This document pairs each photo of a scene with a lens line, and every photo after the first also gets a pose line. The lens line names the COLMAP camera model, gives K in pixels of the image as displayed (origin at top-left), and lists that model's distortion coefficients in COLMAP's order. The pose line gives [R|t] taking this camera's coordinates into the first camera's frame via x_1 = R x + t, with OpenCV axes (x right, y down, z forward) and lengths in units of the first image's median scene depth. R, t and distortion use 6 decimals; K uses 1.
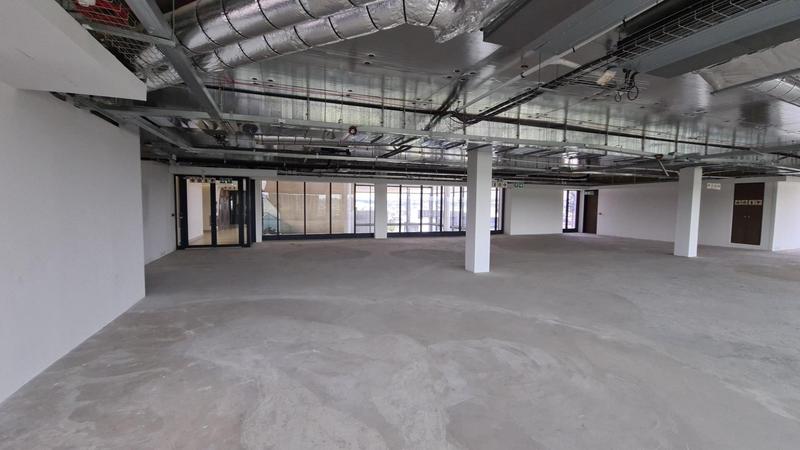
lens RADIAL K [[323.0, 0, 395.8], [0, 323.0, 223.2], [0, 0, 1]] dist [0.011819, -0.008371]
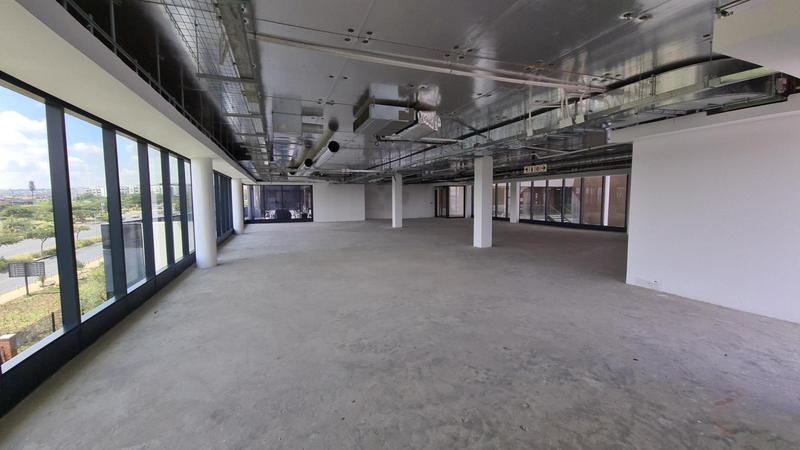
lens RADIAL K [[323.0, 0, 395.8], [0, 323.0, 223.2], [0, 0, 1]] dist [0.011819, -0.008371]
pose [[0.007345, 0.066062, -0.997788, 2.083118], [-0.052651, 0.996457, 0.065586, -0.019095], [0.998586, 0.052052, 0.010797, 0.824831]]
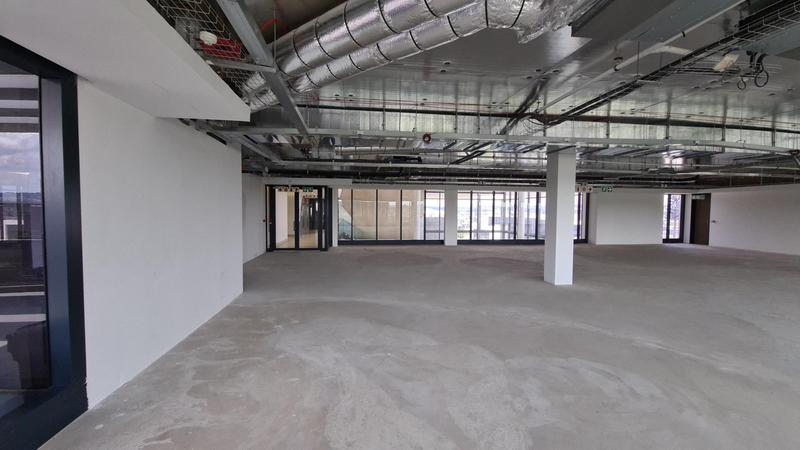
lens RADIAL K [[323.0, 0, 395.8], [0, 323.0, 223.2], [0, 0, 1]] dist [0.011819, -0.008371]
pose [[0.978015, 0.005959, -0.208448, -0.011629], [-0.010190, 0.999763, -0.019227, -0.000247], [0.208284, 0.020928, 0.977844, -0.003104]]
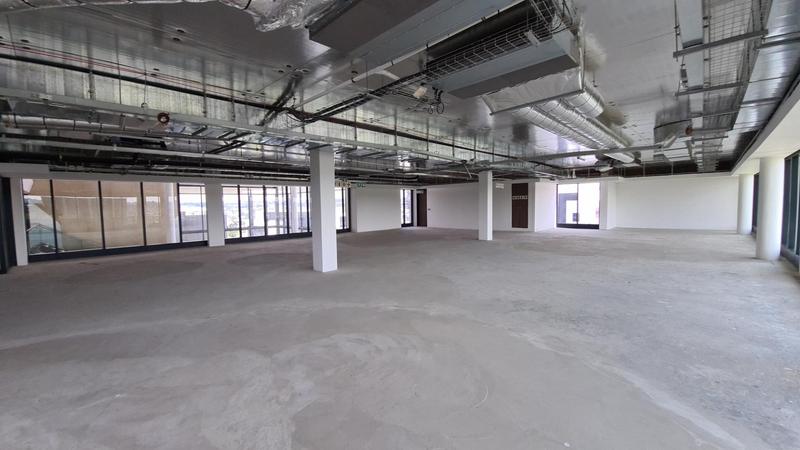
lens RADIAL K [[323.0, 0, 395.8], [0, 323.0, 223.2], [0, 0, 1]] dist [0.011819, -0.008371]
pose [[0.897480, -0.052336, 0.437939, 0.017989], [0.052721, 0.998545, 0.011288, 0.002705], [-0.437892, 0.012958, 0.898934, -0.001980]]
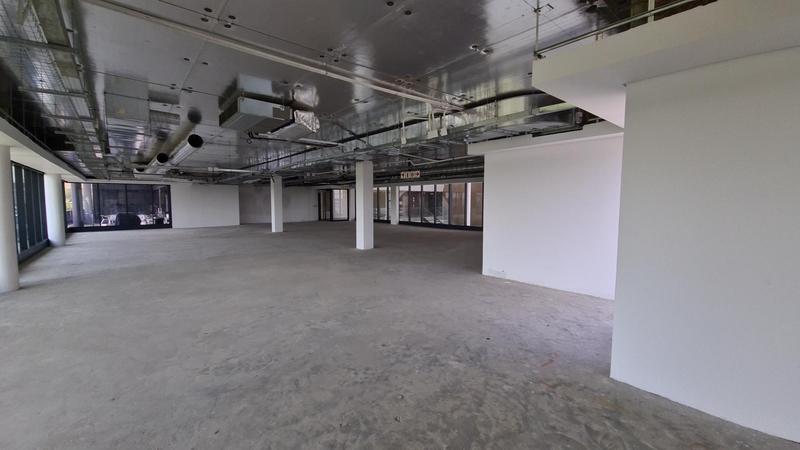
lens RADIAL K [[323.0, 0, 395.8], [0, 323.0, 223.2], [0, 0, 1]] dist [0.011819, -0.008371]
pose [[0.350401, 0.053370, -0.935078, 2.081687], [-0.051850, 0.997949, 0.037529, -0.019623], [0.935163, 0.035333, 0.352450, 0.838871]]
